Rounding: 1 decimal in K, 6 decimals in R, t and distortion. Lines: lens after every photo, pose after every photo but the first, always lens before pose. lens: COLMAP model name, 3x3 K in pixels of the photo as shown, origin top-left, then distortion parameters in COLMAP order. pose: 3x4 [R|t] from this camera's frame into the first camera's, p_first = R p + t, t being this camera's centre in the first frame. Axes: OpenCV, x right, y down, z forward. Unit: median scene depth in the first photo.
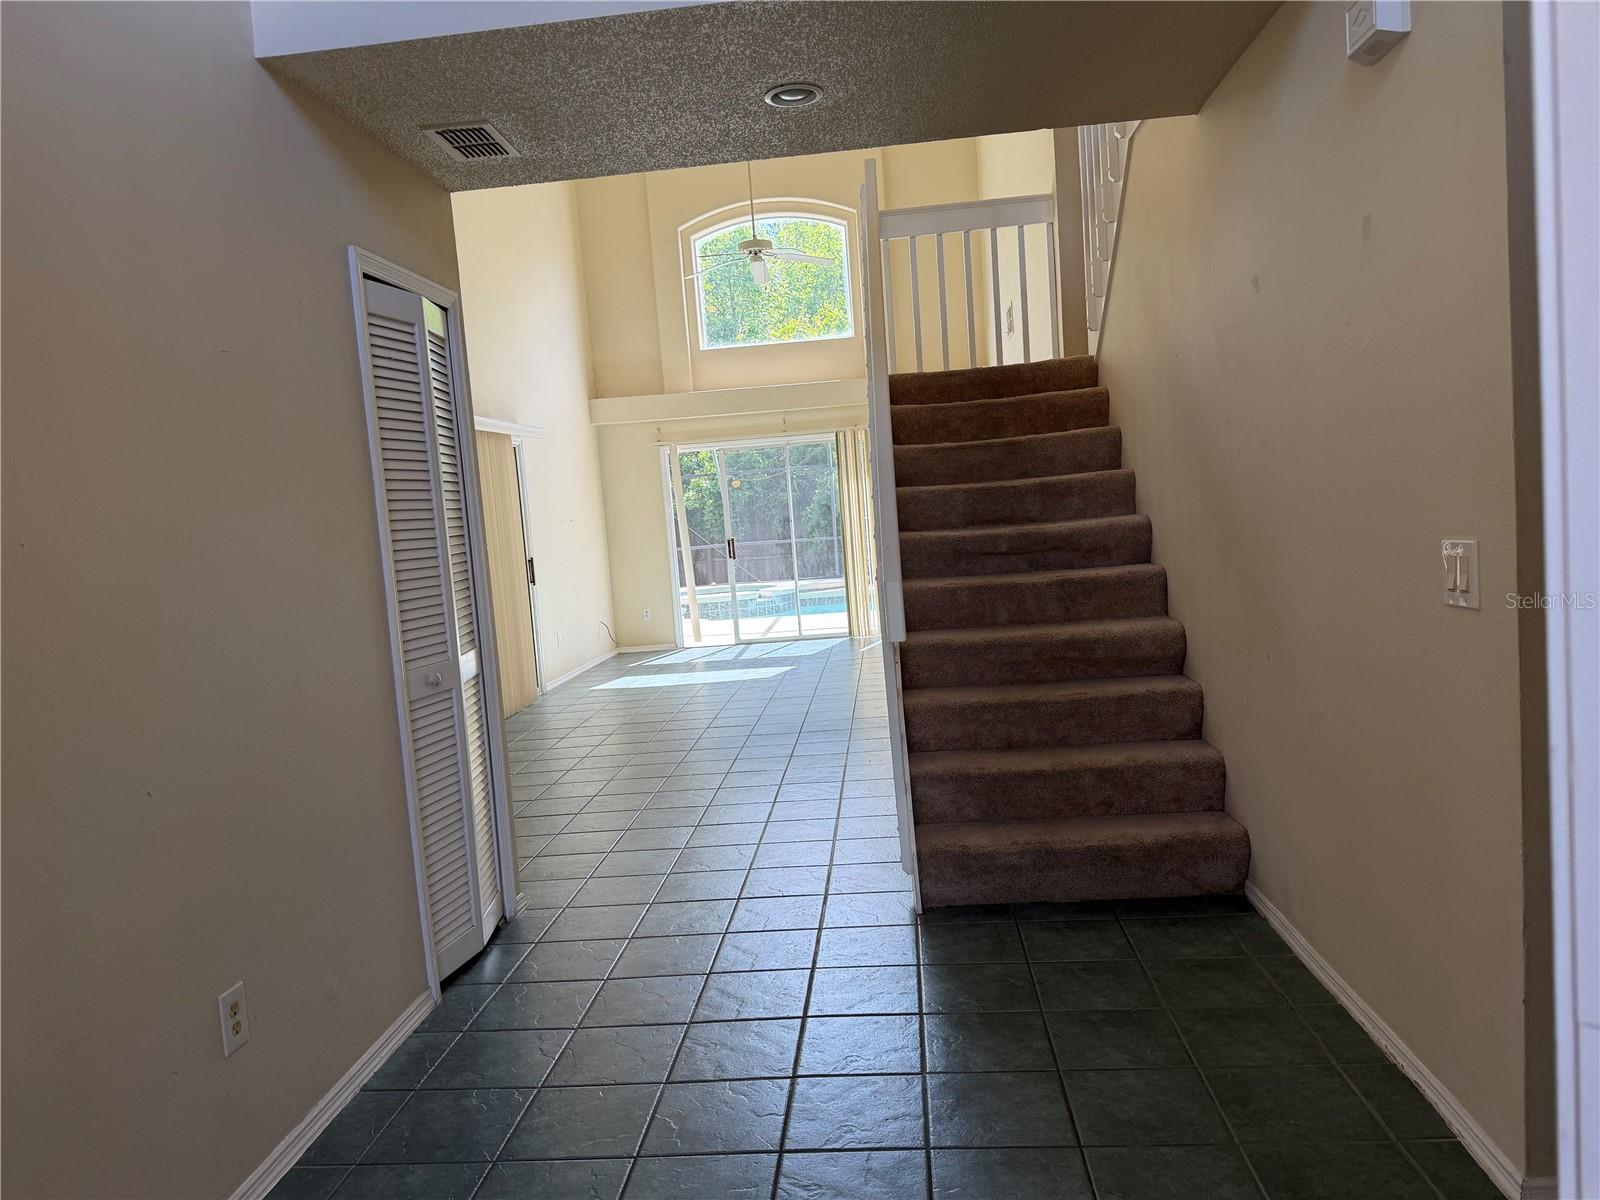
lens RADIAL K [[1115.5, 0, 819.2], [0, 1115.5, 625.5], [0, 0, 1]] dist [0.055339, -0.036965]
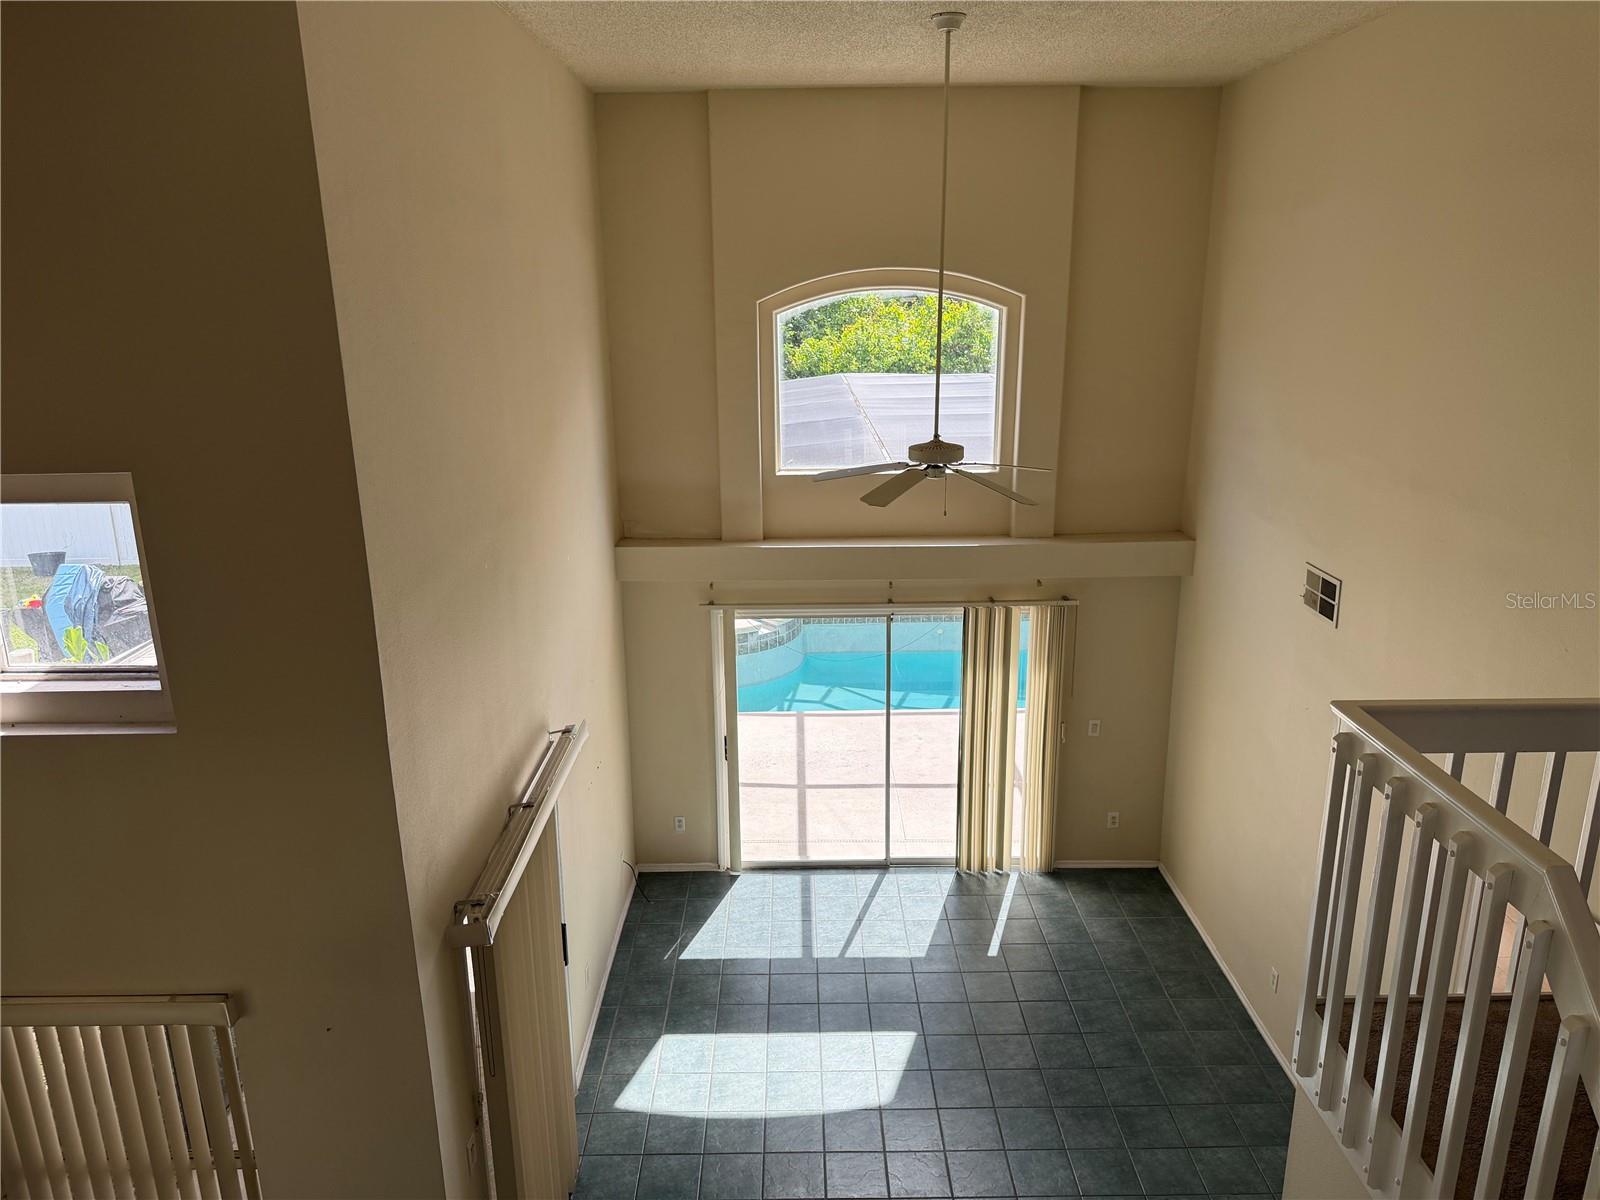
lens RADIAL K [[1115.5, 0, 804.6], [0, 1115.5, 605.9], [0, 0, 1]] dist [0.055339, -0.036965]
pose [[0.995664, 0.040461, 0.083763, -0.145572], [-0.054114, 0.984343, 0.167750, -0.287849], [-0.075664, -0.171556, 0.982264, 0.310922]]
